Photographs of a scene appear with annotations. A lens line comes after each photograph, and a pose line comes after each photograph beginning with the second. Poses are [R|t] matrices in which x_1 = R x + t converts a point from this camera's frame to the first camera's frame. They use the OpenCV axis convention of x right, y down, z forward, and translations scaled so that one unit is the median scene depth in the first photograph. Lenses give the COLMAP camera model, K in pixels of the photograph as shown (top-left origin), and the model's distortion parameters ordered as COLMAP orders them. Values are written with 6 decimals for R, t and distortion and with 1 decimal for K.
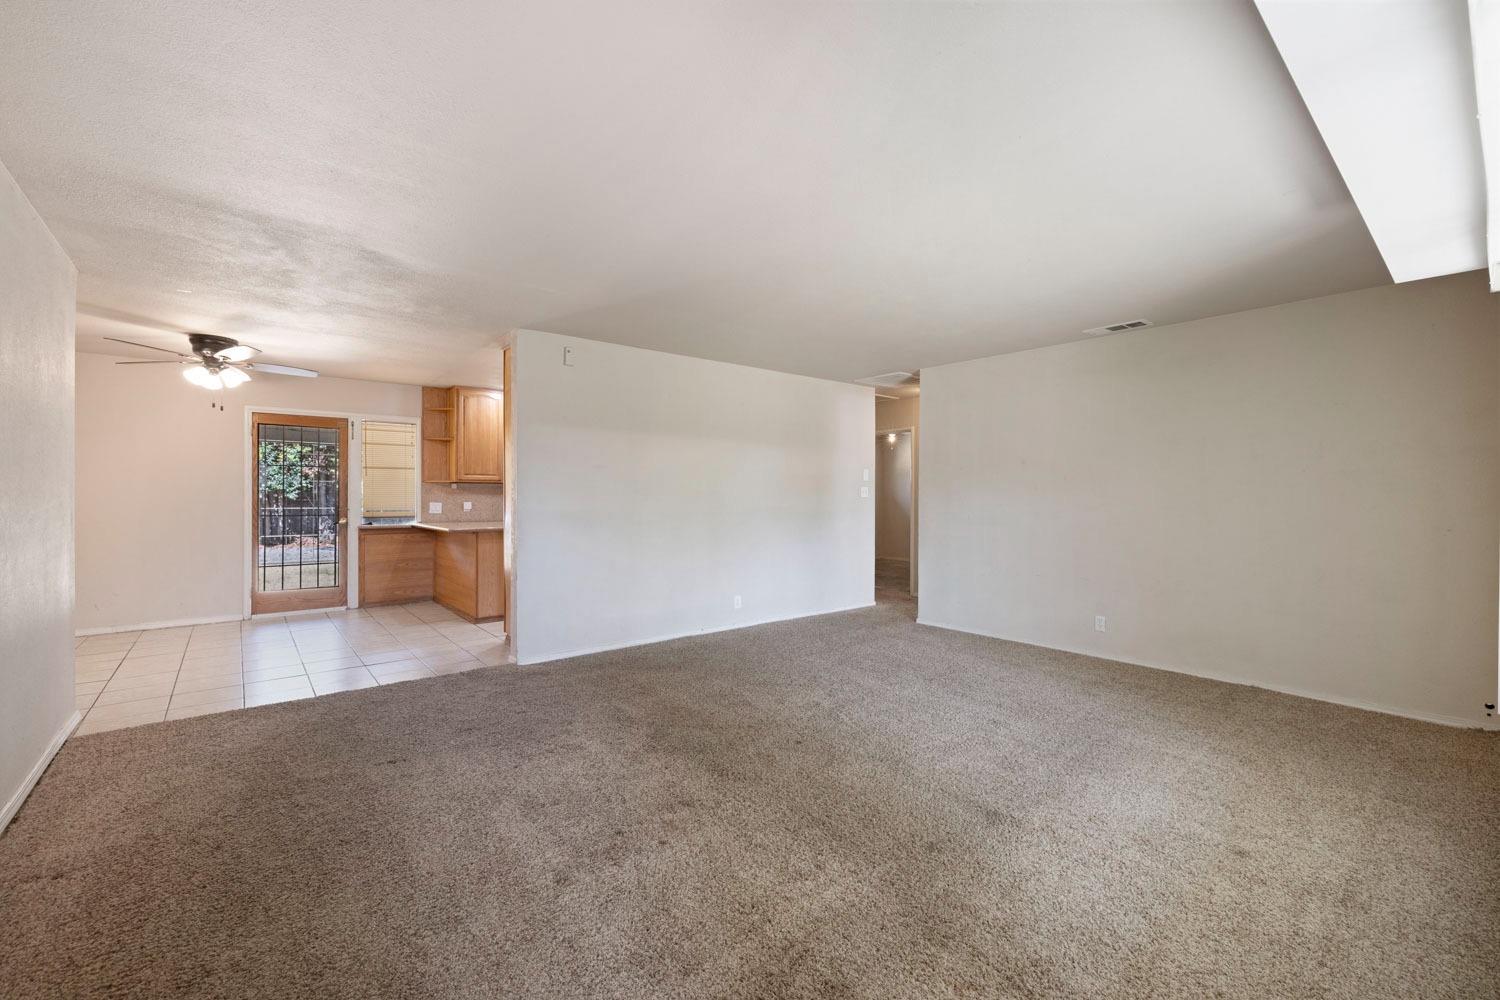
lens RADIAL K [[632.9, 0, 739.5], [0, 632.9, 497.8], [0, 0, 1]] dist [0.002414, -0.000235]
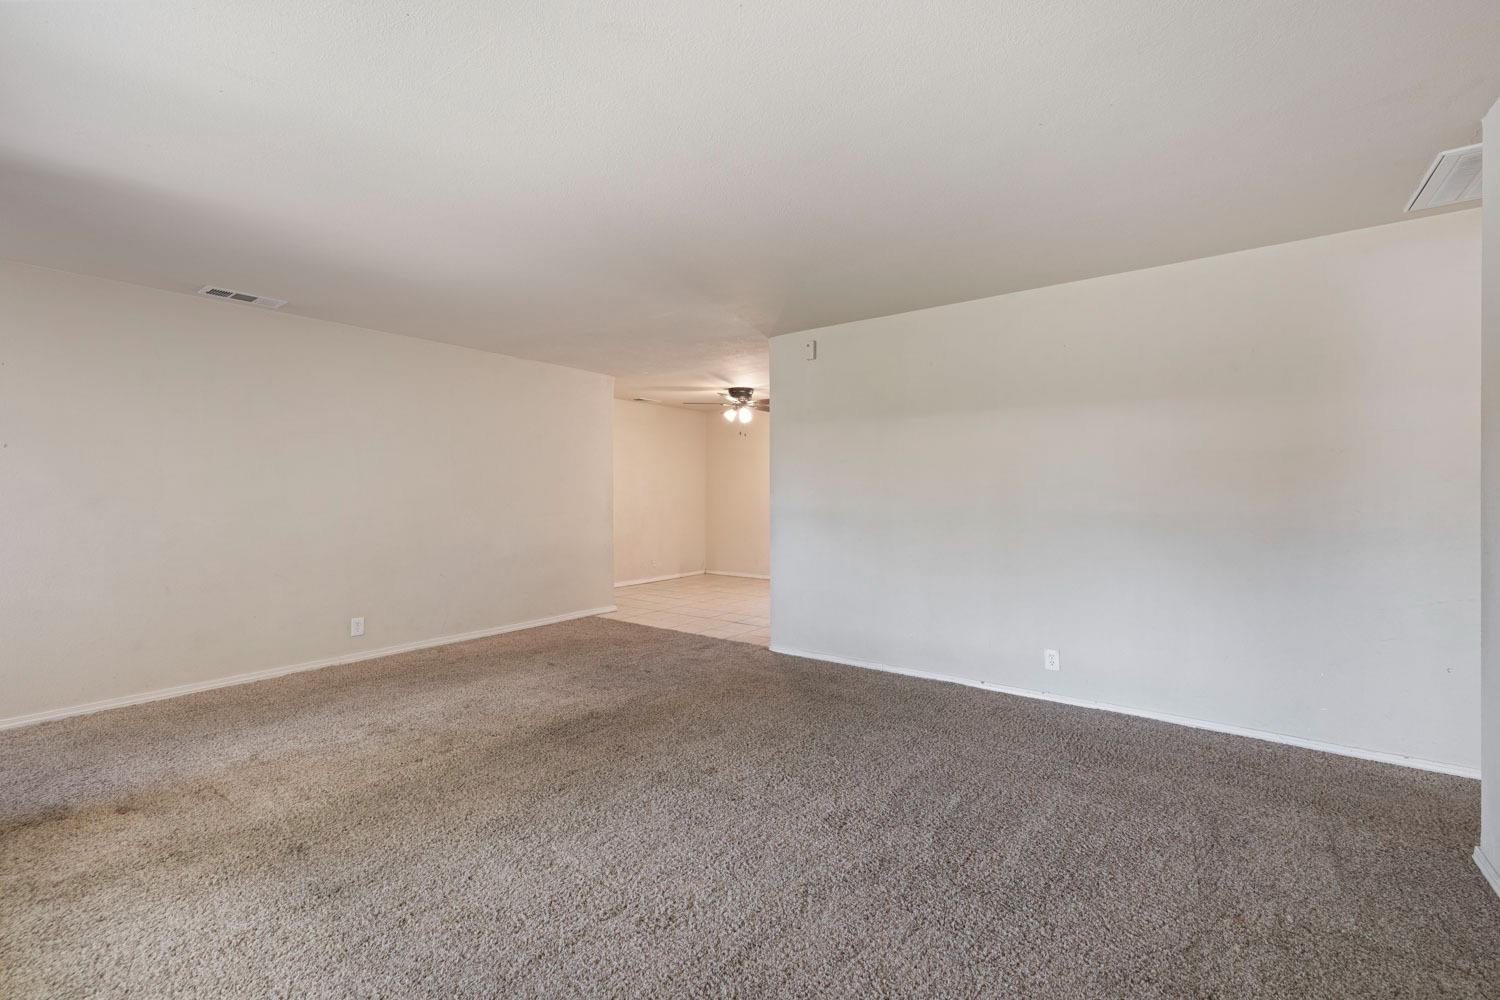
lens RADIAL K [[632.9, 0, 748.5], [0, 632.9, 495.6], [0, 0, 1]] dist [0.002414, -0.000235]
pose [[0.253318, 0.001941, -0.967381, 0.649194], [-0.008458, 0.999964, -0.000208, 0.002211], [0.967346, 0.008234, 0.253325, 0.654005]]
